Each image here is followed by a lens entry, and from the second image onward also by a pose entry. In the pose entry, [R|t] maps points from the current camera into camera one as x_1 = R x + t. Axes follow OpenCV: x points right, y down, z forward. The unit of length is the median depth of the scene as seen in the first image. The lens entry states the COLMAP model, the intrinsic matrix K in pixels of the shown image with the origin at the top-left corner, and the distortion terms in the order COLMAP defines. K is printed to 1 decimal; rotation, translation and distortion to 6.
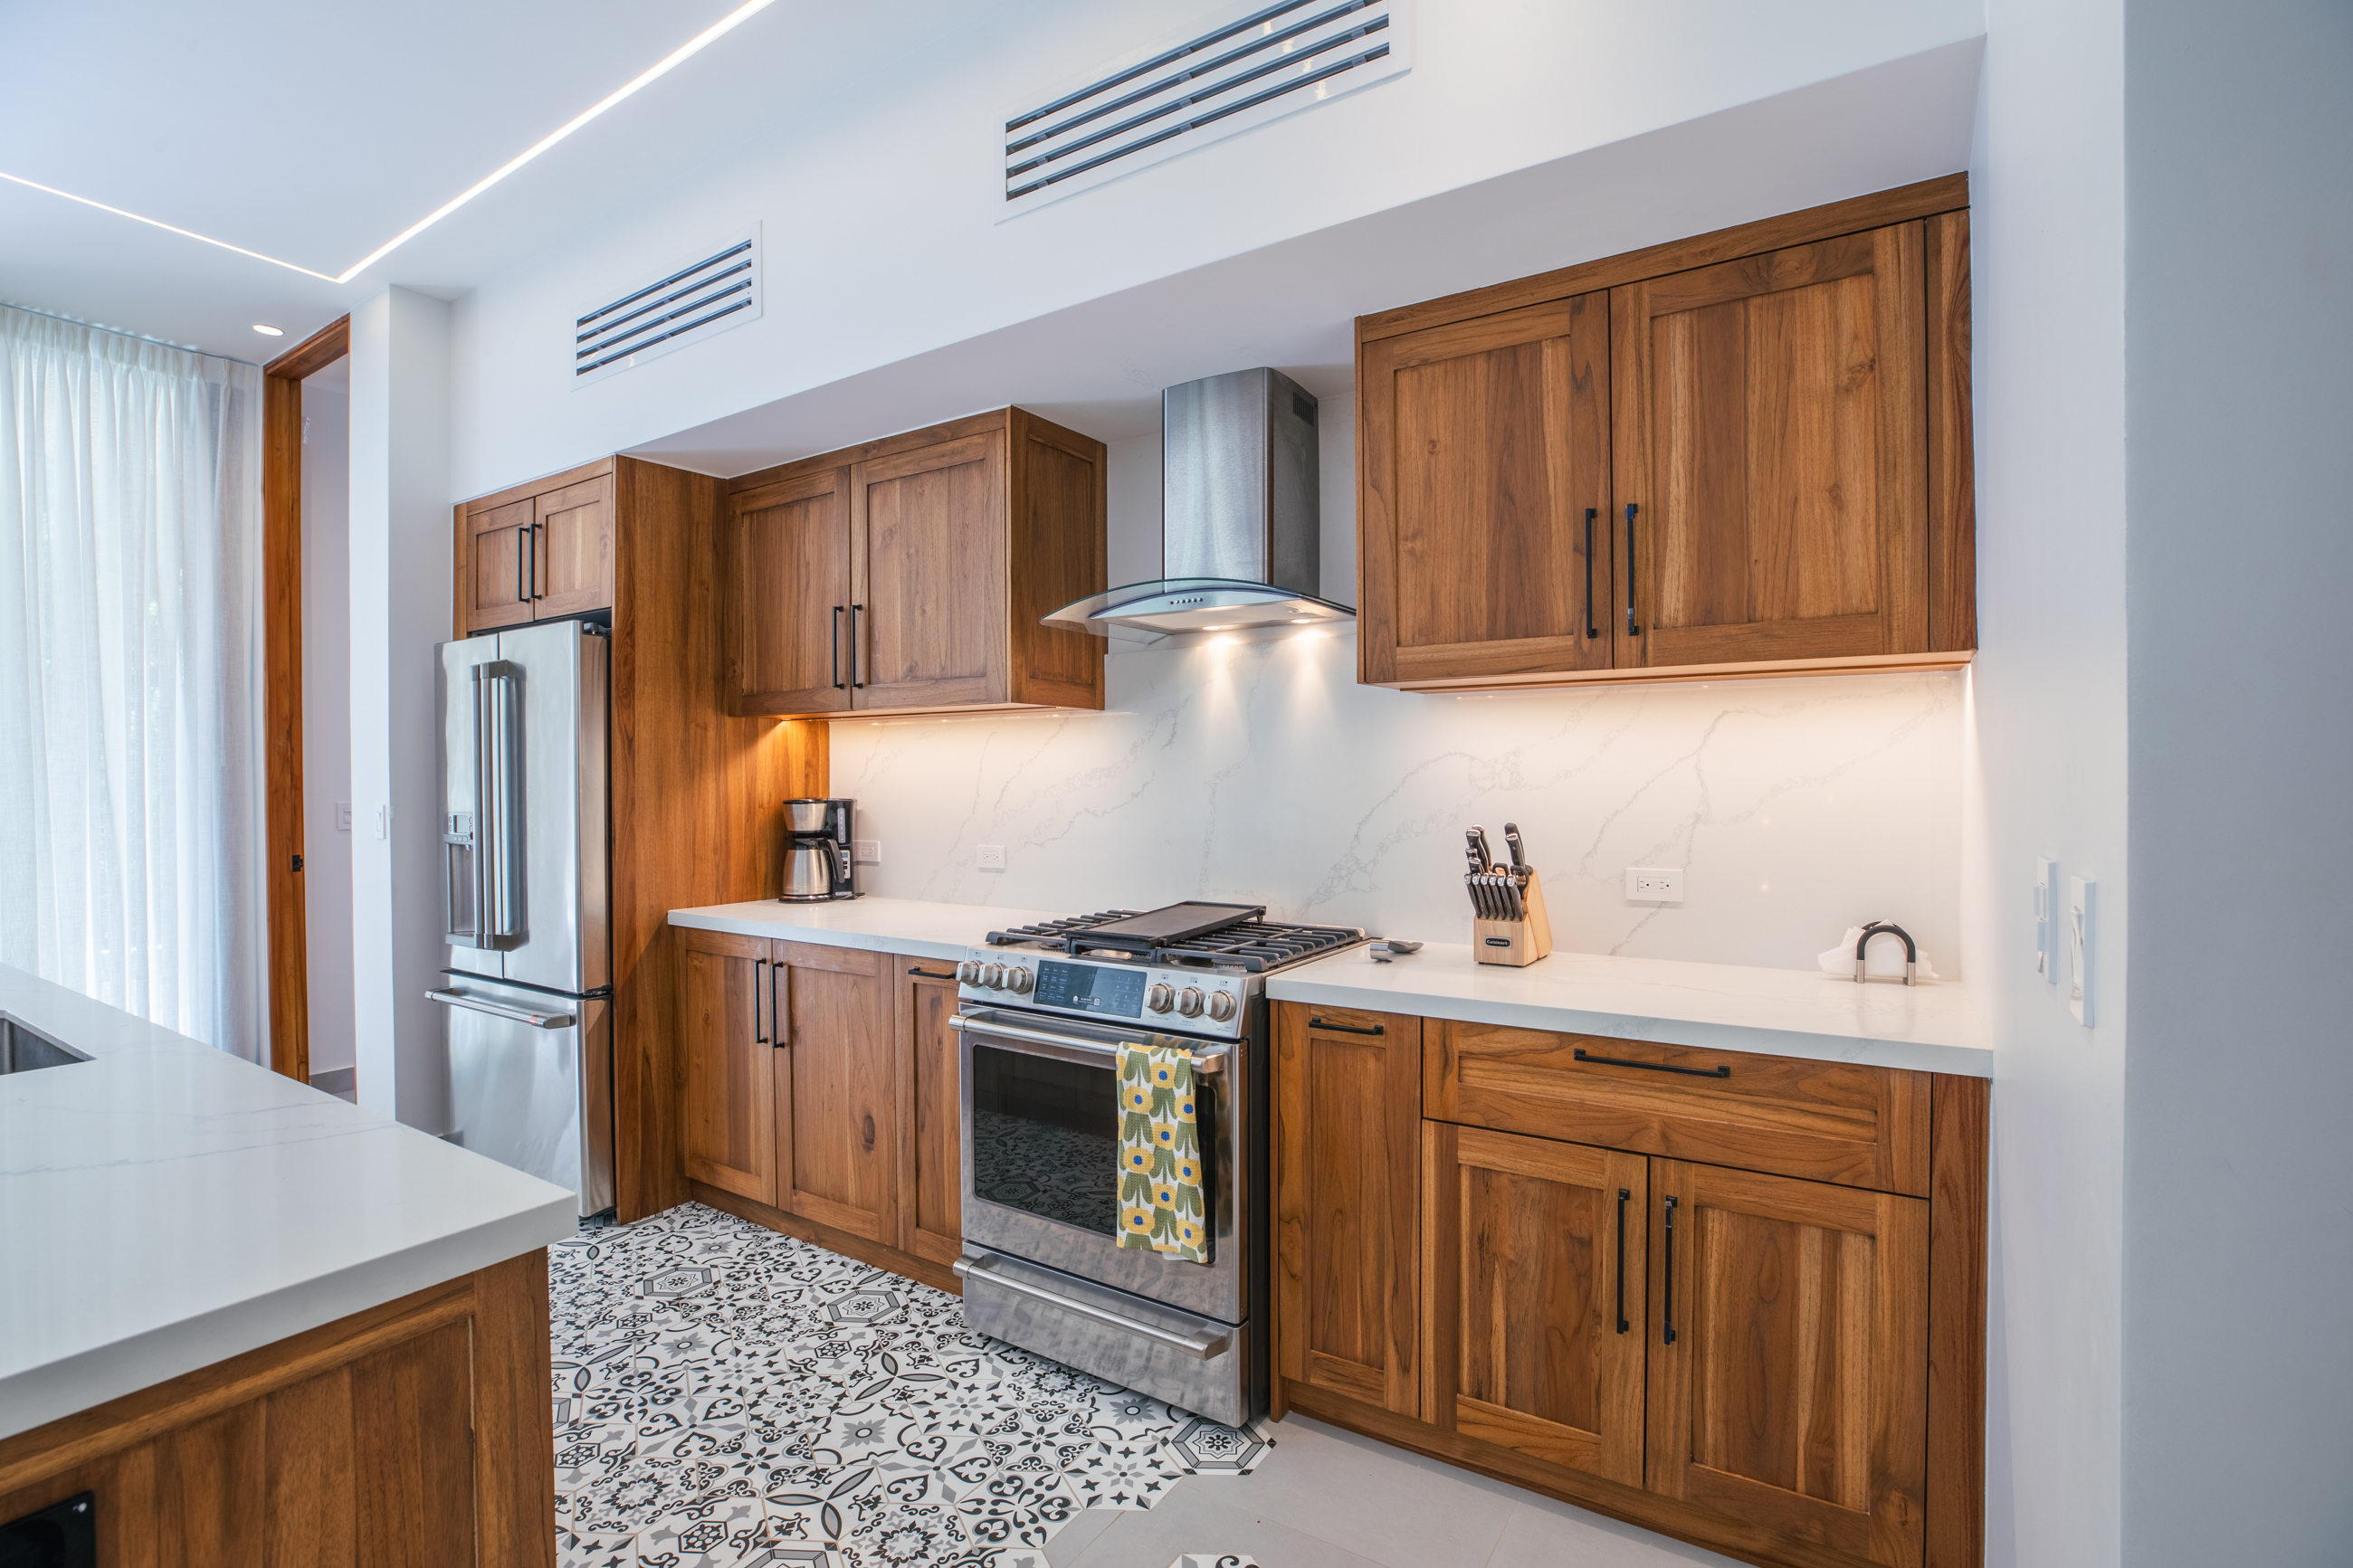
lens RADIAL K [[1088.8, 0, 1094.9], [0, 1088.8, 796.8], [0, 0, 1]] dist [-0.038528, 0.011712]
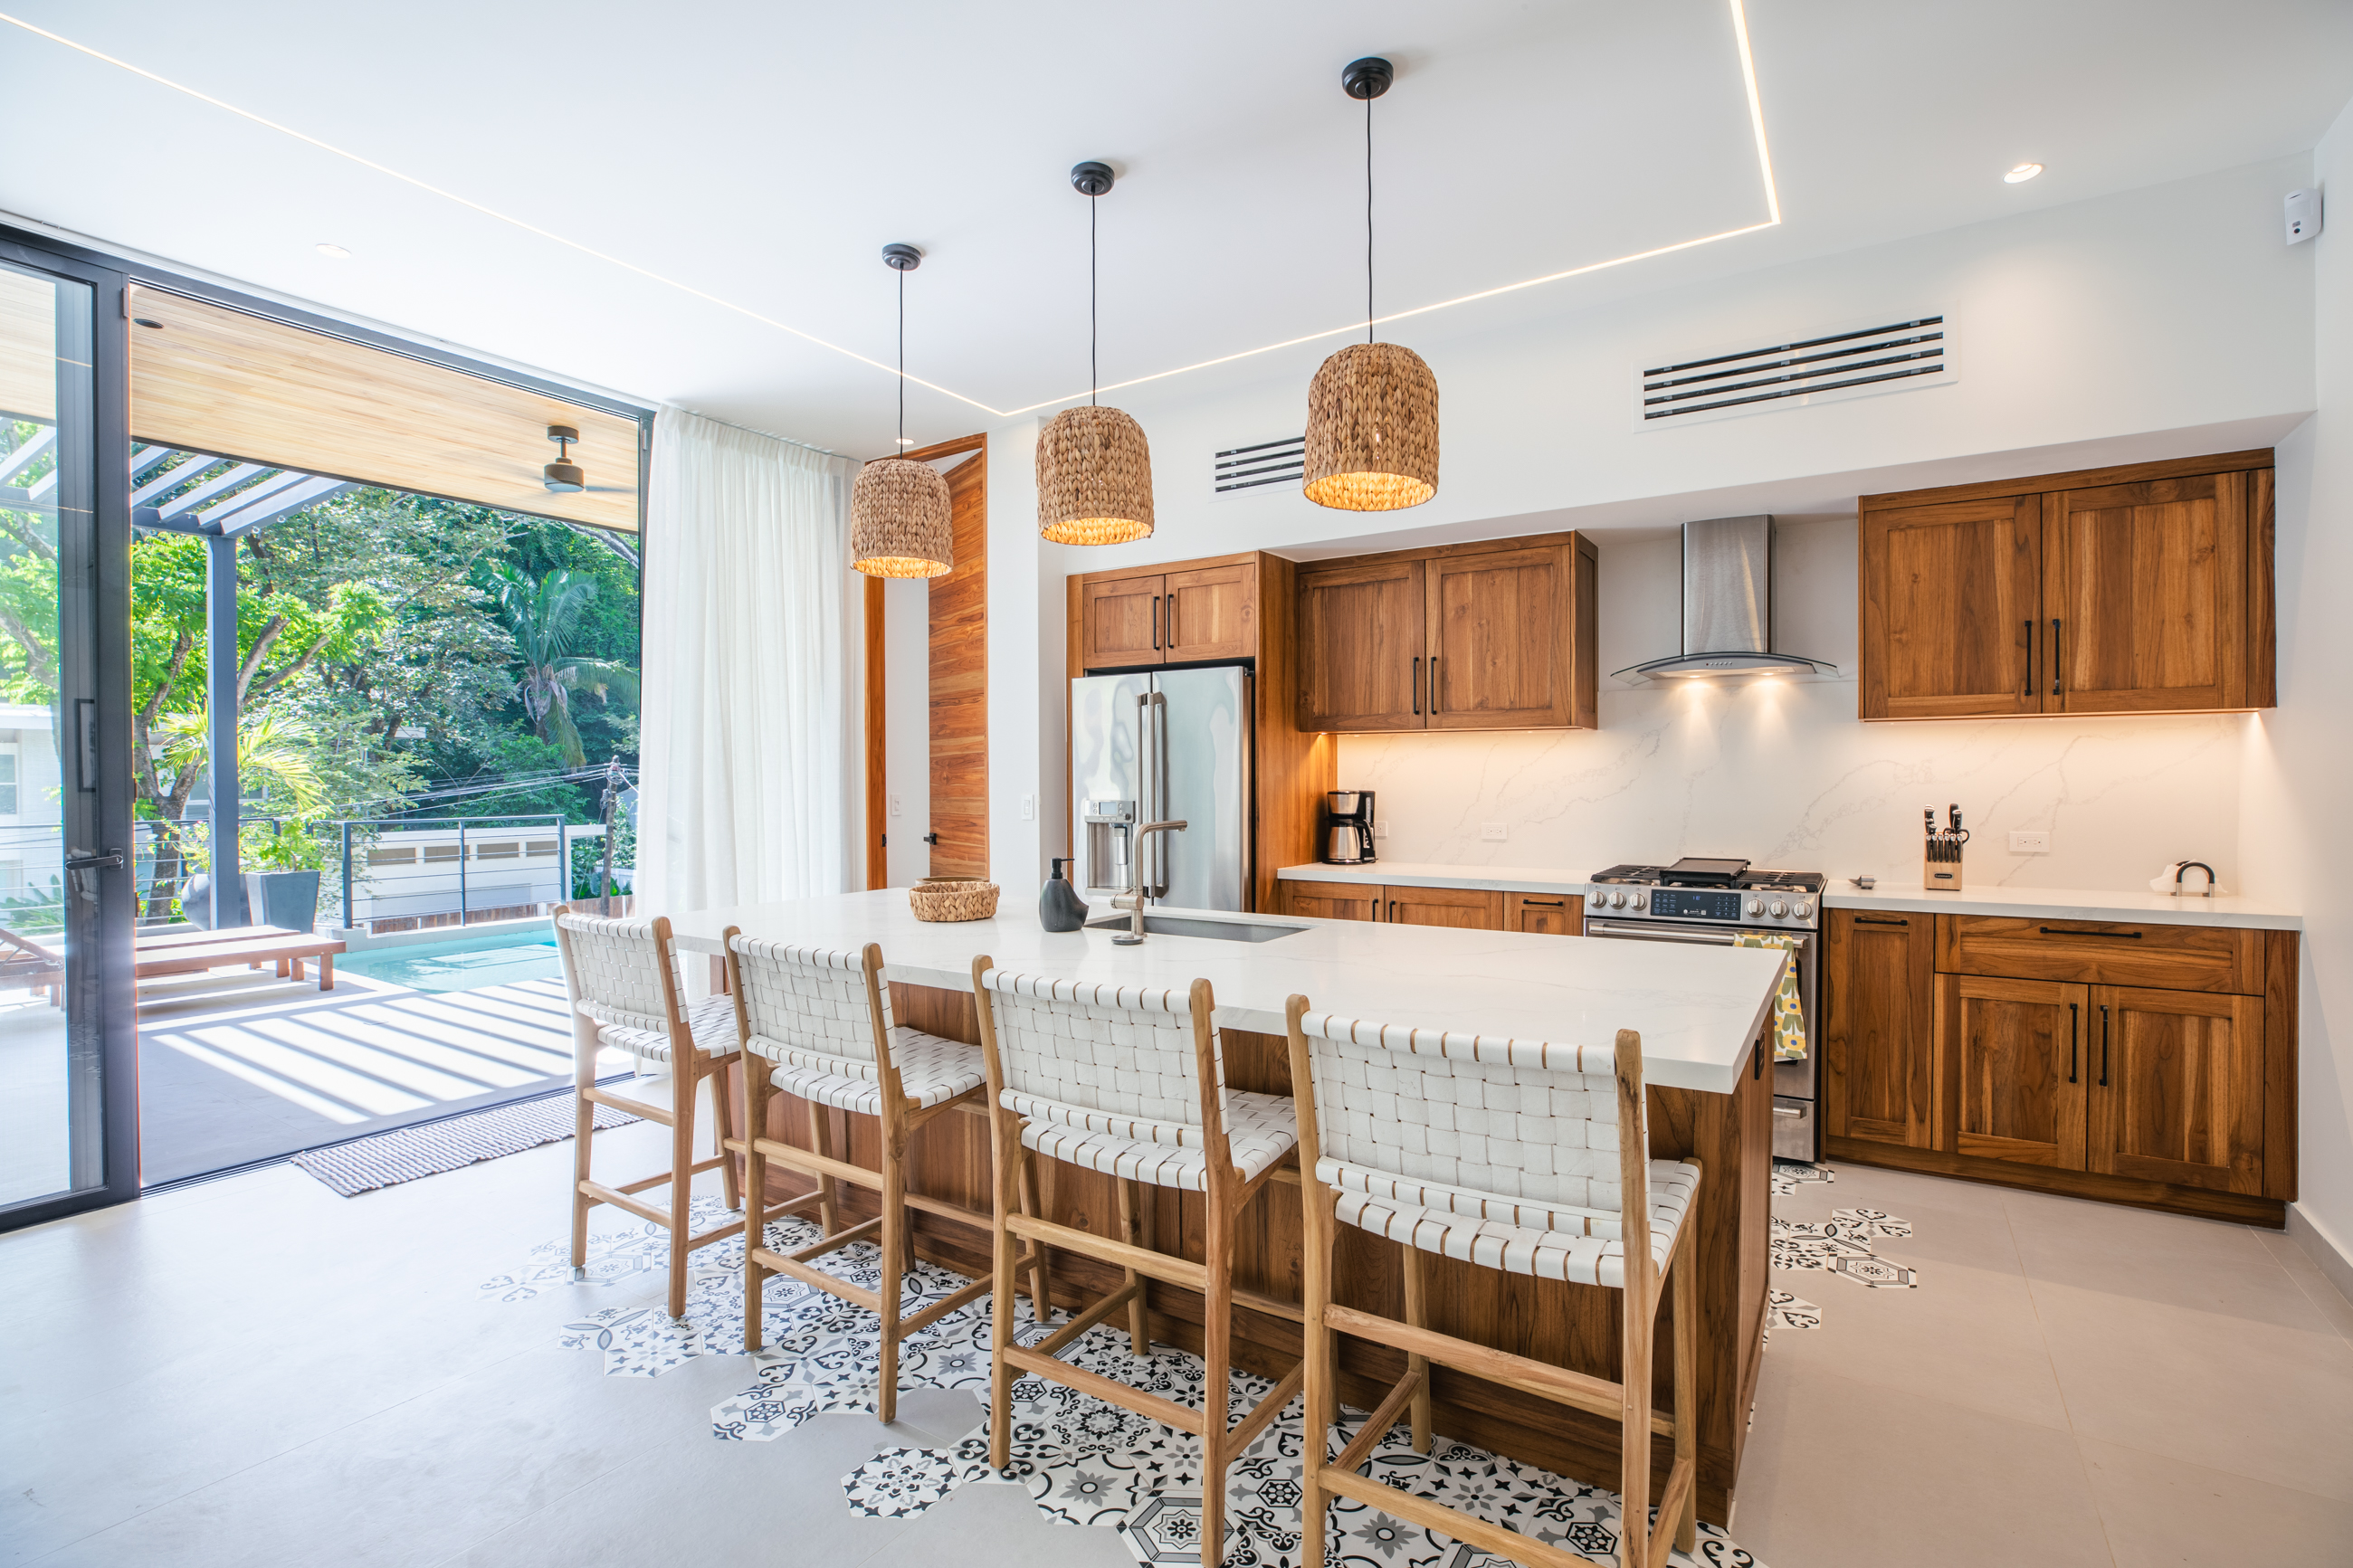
lens RADIAL K [[1088.8, 0, 1111.4], [0, 1088.8, 794.2], [0, 0, 1]] dist [-0.038528, 0.011712]
pose [[0.999991, 0.002451, -0.003447, -0.979161], [-0.002462, 0.999992, -0.003197, 0.019881], [0.003439, 0.003205, 0.999989, -0.693264]]
